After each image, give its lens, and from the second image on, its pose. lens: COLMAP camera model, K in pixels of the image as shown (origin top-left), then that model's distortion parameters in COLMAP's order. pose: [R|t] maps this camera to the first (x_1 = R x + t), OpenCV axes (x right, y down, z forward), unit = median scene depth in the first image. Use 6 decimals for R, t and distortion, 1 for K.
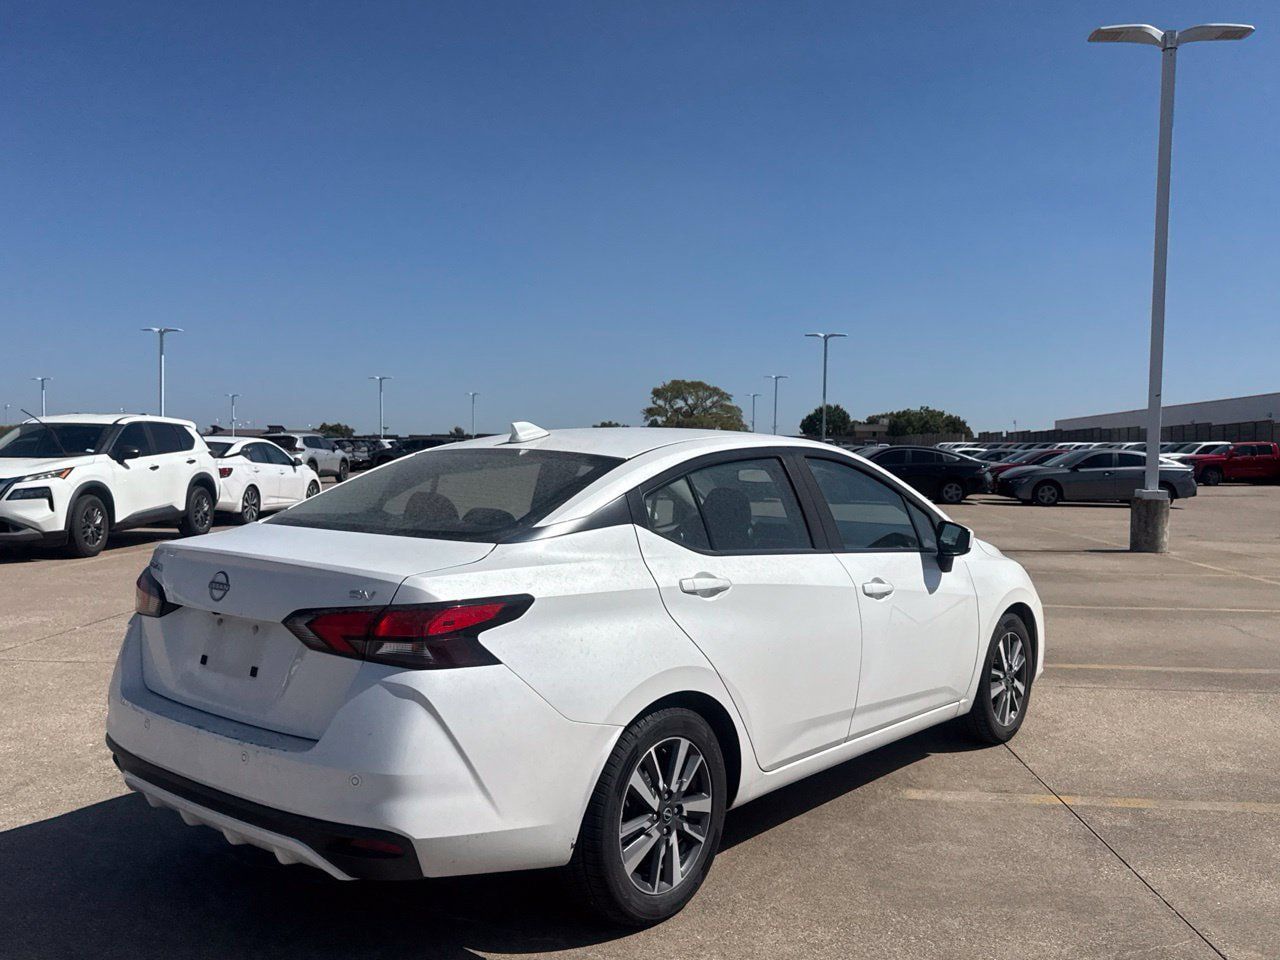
lens RADIAL K [[1100.9, 0, 640.0], [0, 1100.9, 480.0], [0, 0, 1]] dist [0.123107, -0.229009]
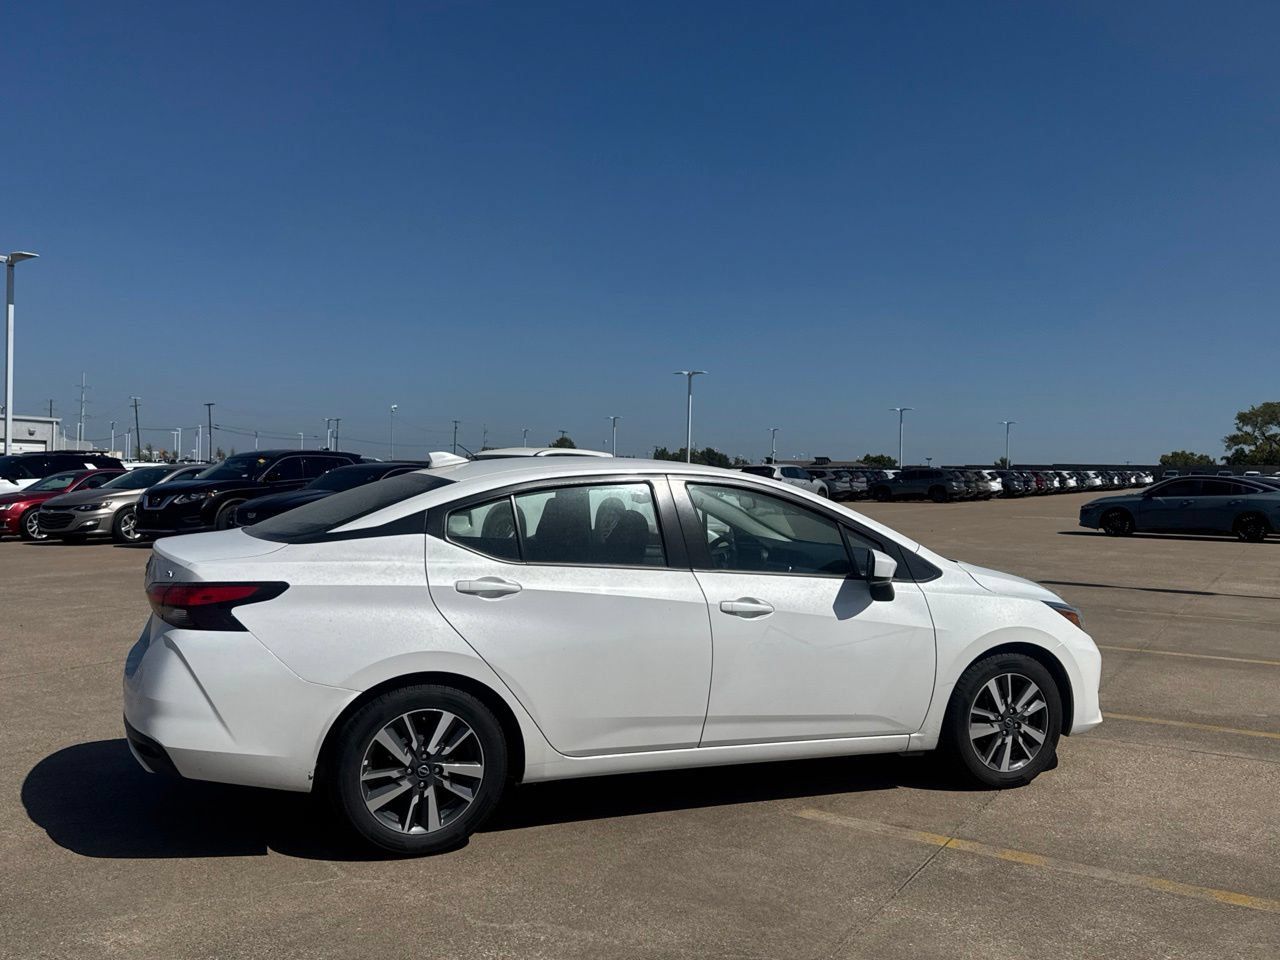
lens RADIAL K [[1093.2, 0, 634.2], [0, 1093.2, 479.3], [0, 0, 1]] dist [0.182060, -0.393657]
pose [[0.879858, 0.008093, -0.475168, 0.639364], [-0.021653, 0.999499, -0.023071, 0.001426], [0.474743, 0.030588, 0.879593, 0.017010]]
